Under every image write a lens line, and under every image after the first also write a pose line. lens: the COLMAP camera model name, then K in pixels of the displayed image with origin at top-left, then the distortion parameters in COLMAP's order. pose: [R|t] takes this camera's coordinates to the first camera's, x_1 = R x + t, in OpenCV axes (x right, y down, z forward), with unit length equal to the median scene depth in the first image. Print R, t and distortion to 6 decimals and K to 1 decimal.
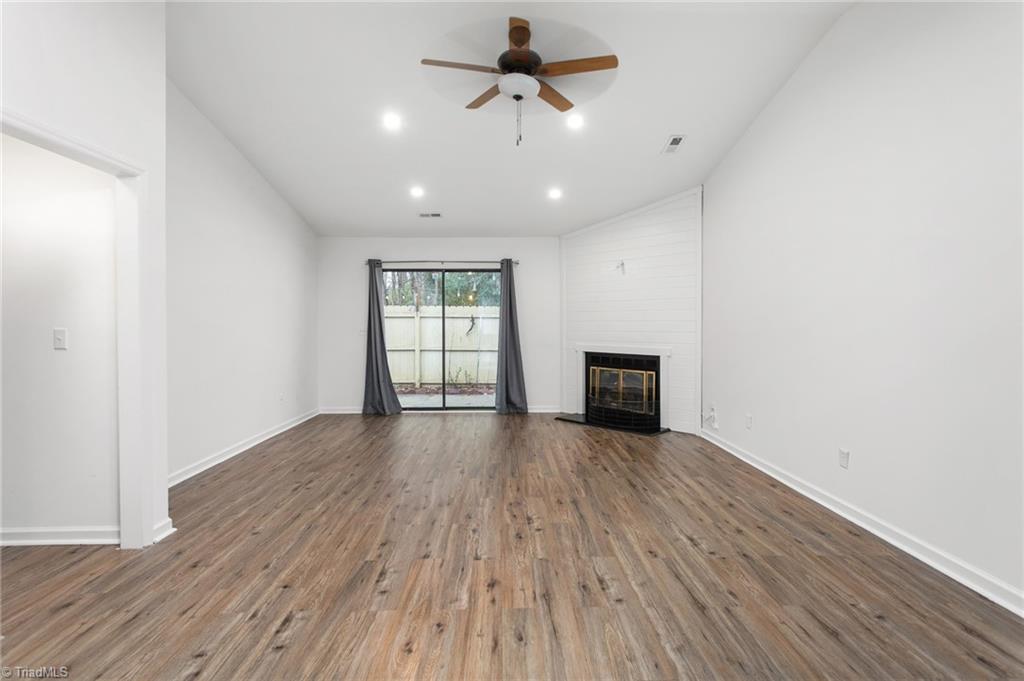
lens RADIAL K [[494.0, 0, 511.7], [0, 494.0, 327.7], [0, 0, 1]] dist [0.008782, 0.000472]
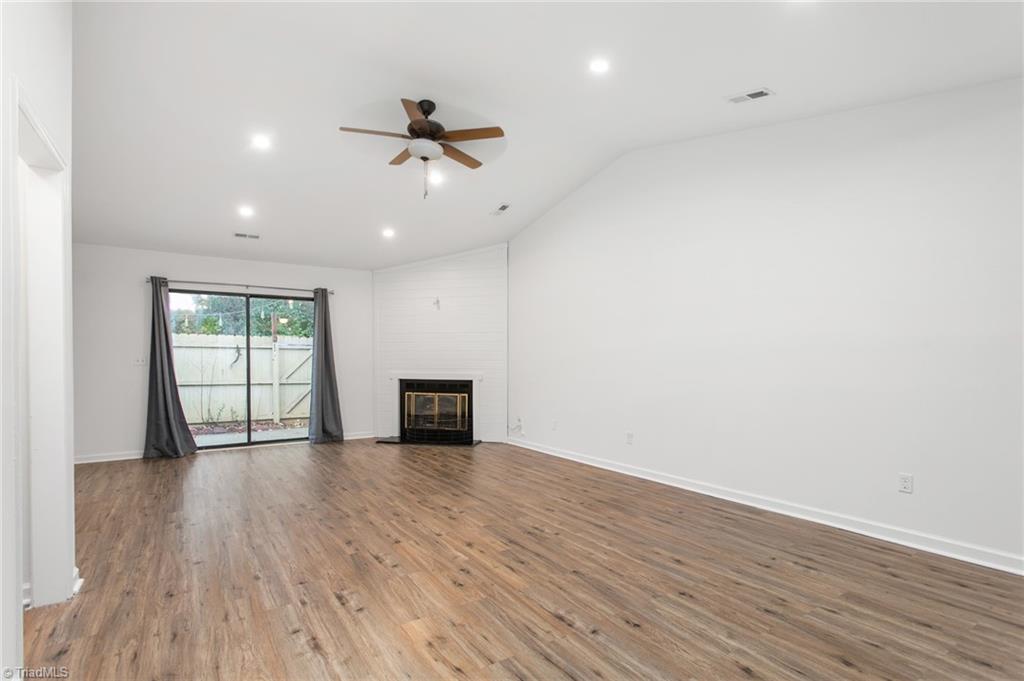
lens RADIAL K [[496.1, 0, 512.3], [0, 496.1, 364.2], [0, 0, 1]] dist [0.015767, 0.000131]
pose [[0.852005, -0.005038, 0.523509, -0.236344], [0.002902, 0.999984, 0.004900, 0.012130], [-0.523525, -0.002655, 0.852006, -0.069248]]
